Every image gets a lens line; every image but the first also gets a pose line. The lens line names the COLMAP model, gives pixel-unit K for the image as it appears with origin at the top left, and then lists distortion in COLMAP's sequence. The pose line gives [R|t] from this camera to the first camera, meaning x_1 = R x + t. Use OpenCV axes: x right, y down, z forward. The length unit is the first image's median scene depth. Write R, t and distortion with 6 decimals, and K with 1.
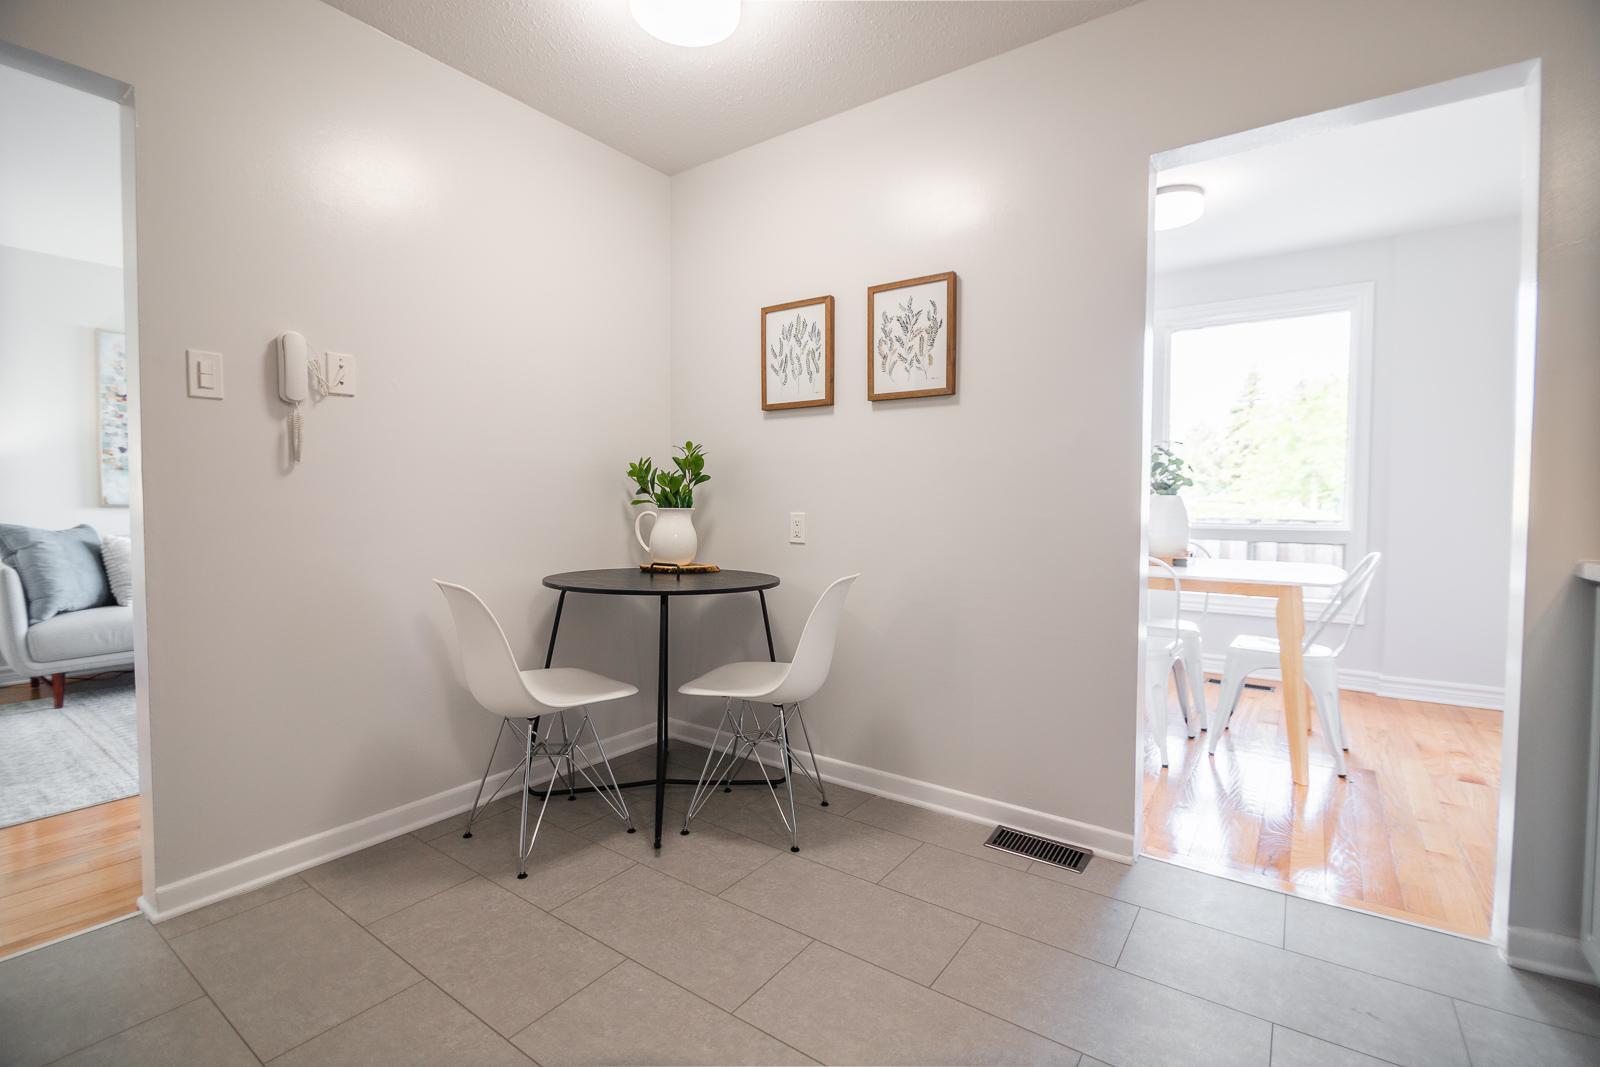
lens RADIAL K [[718.1, 0, 792.6], [0, 718.1, 527.6], [0, 0, 1]] dist [-0.007305, -0.002701]
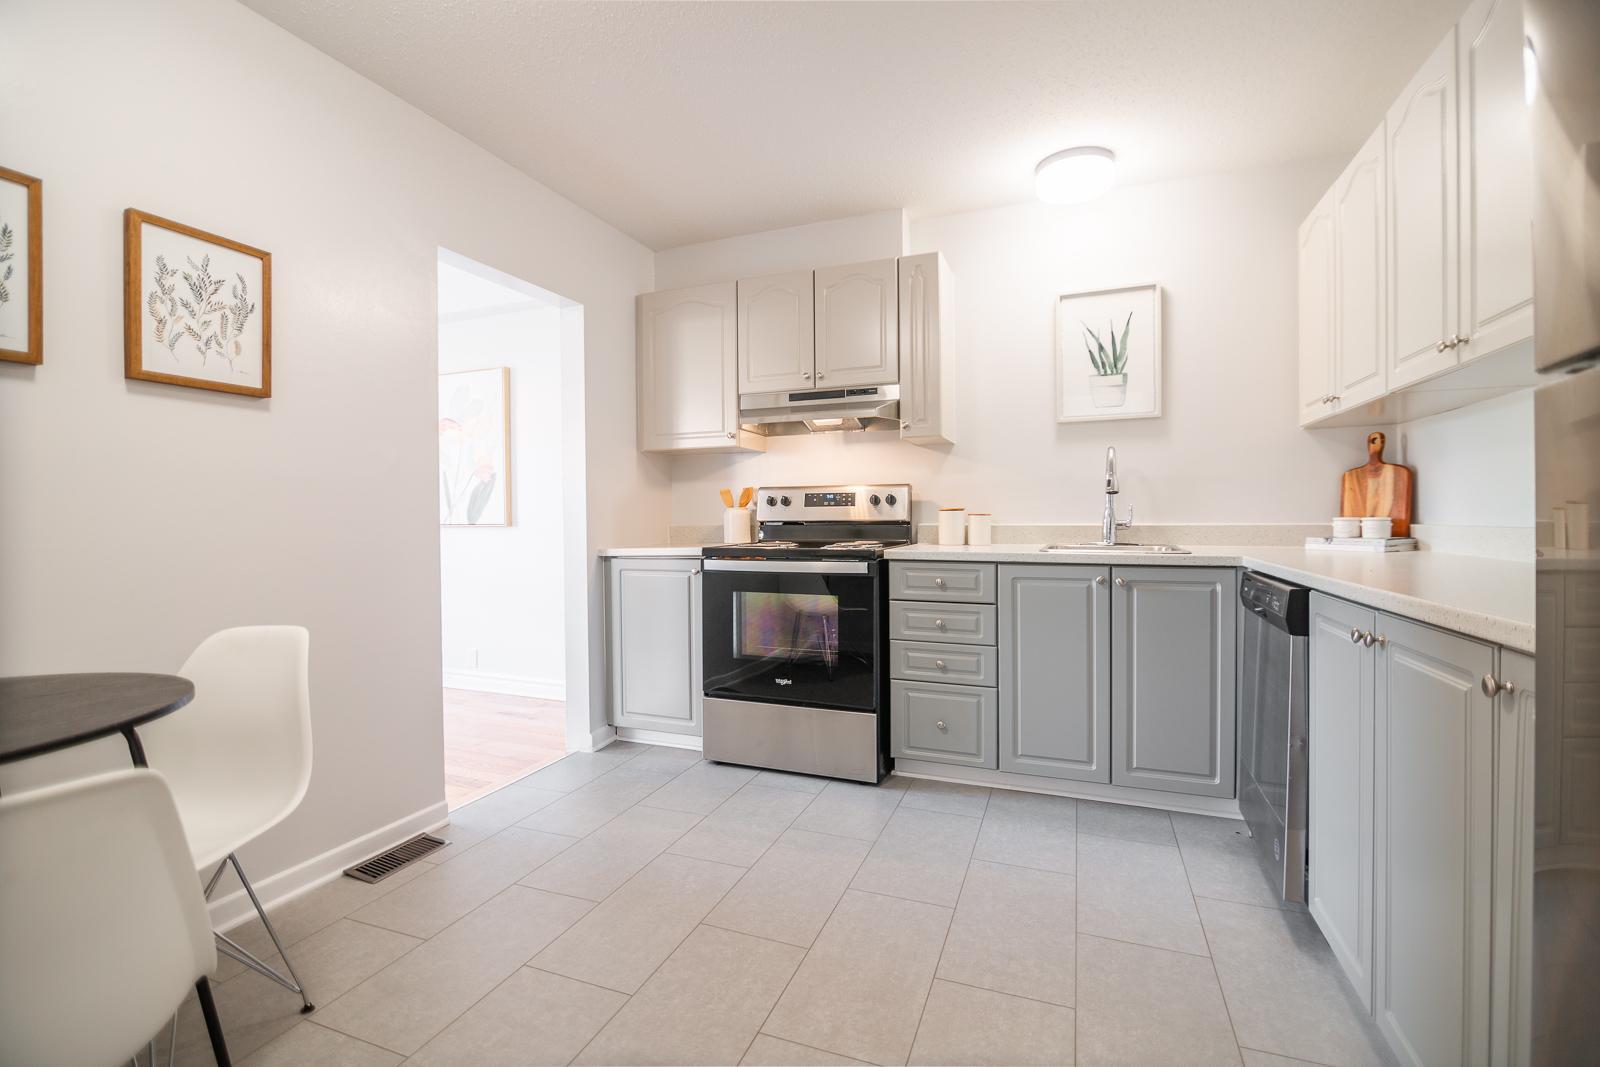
lens RADIAL K [[718.1, 0, 809.1], [0, 718.1, 530.9], [0, 0, 1]] dist [-0.007305, -0.002701]
pose [[-0.262969, -0.016477, 0.964664, -0.715311], [0.047466, 0.998422, 0.029993, -0.025721], [-0.963636, 0.053676, -0.261772, 0.593404]]
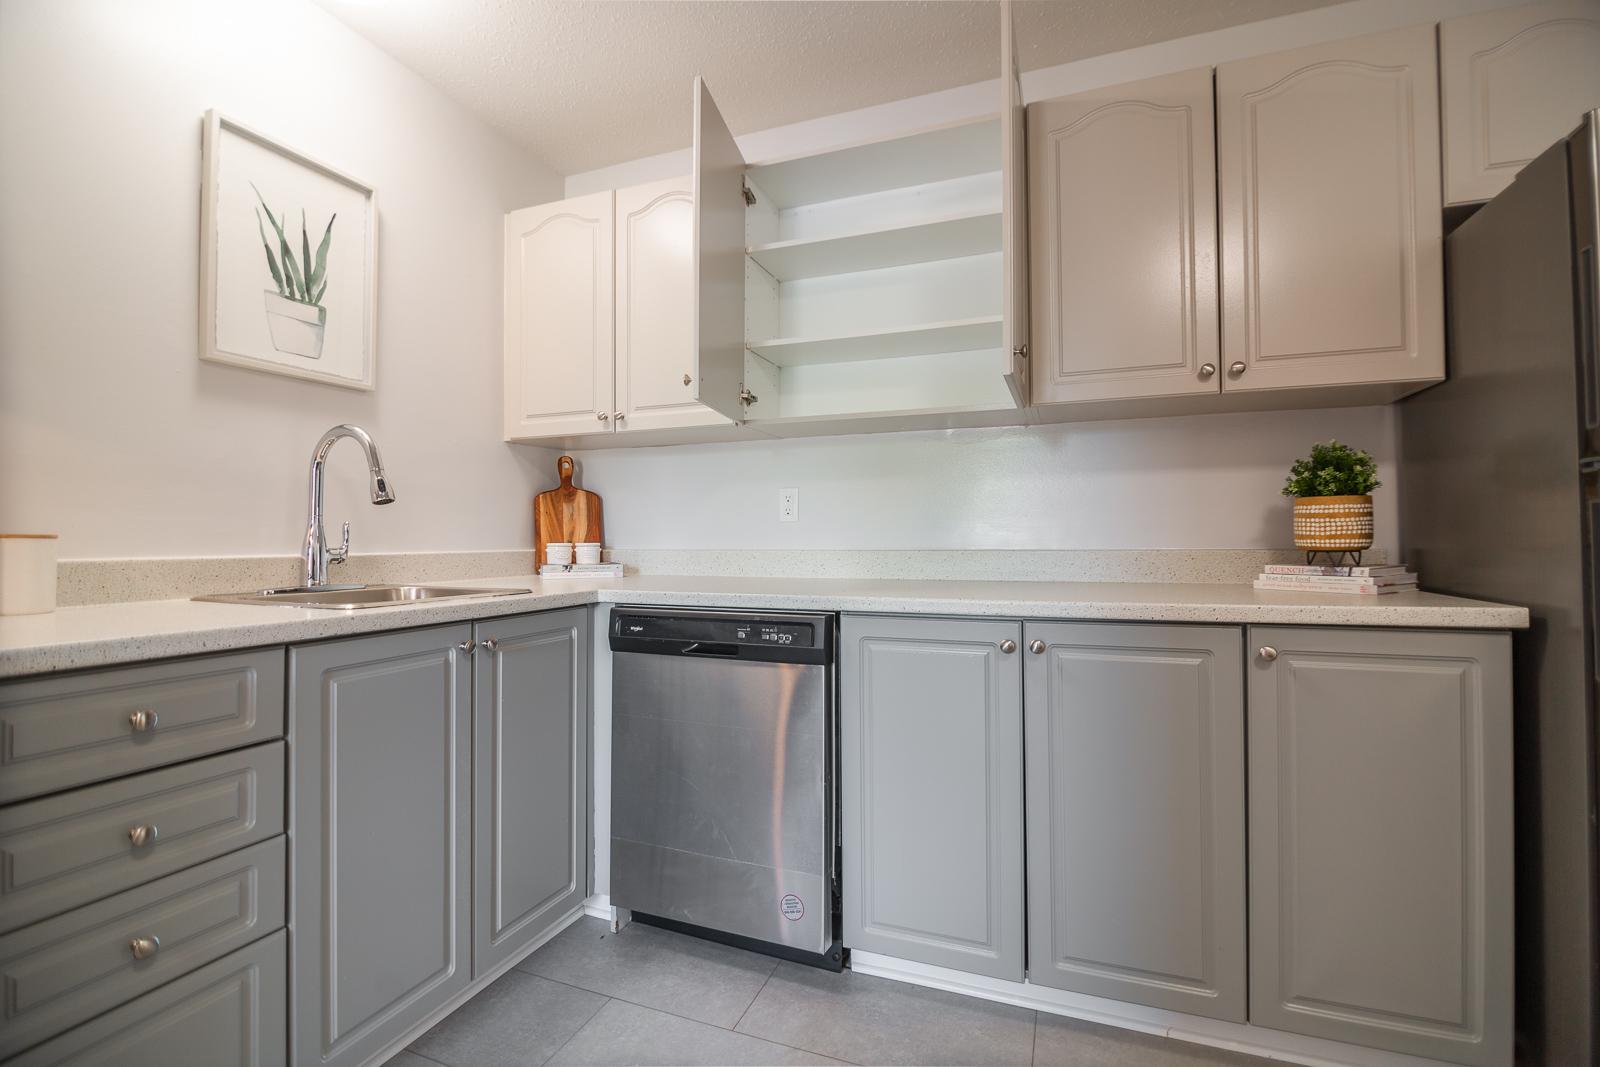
lens RADIAL K [[718.1, 0, 806.4], [0, 718.1, 527.0], [0, 0, 1]] dist [-0.007305, -0.002701]
pose [[-0.965256, -0.004015, -0.261276, 0.061301], [-0.010996, 0.999620, 0.025260, -0.027483], [0.261075, 0.027255, -0.964934, 0.596293]]
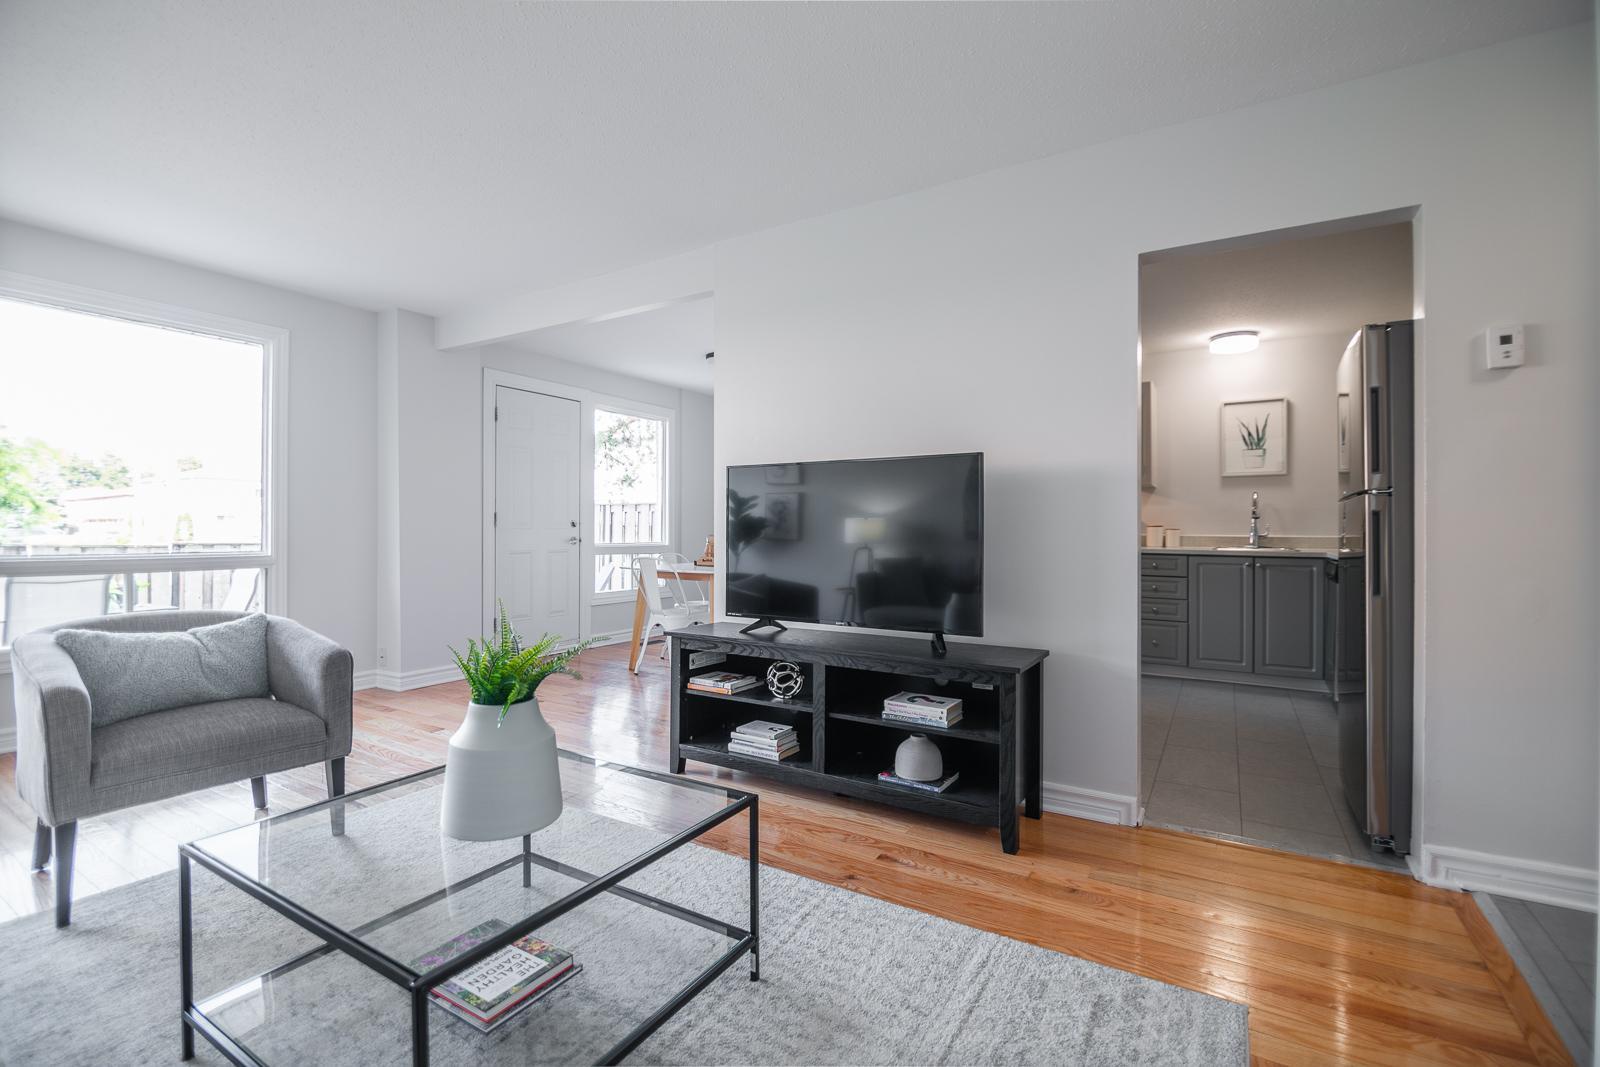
lens RADIAL K [[718.1, 0, 805.7], [0, 718.1, 529.7], [0, 0, 1]] dist [-0.007305, -0.002701]
pose [[-0.091355, -0.001084, 0.995818, -1.693904], [0.038144, 0.999262, 0.004587, -0.055700], [-0.995088, 0.038404, -0.091247, 1.319214]]
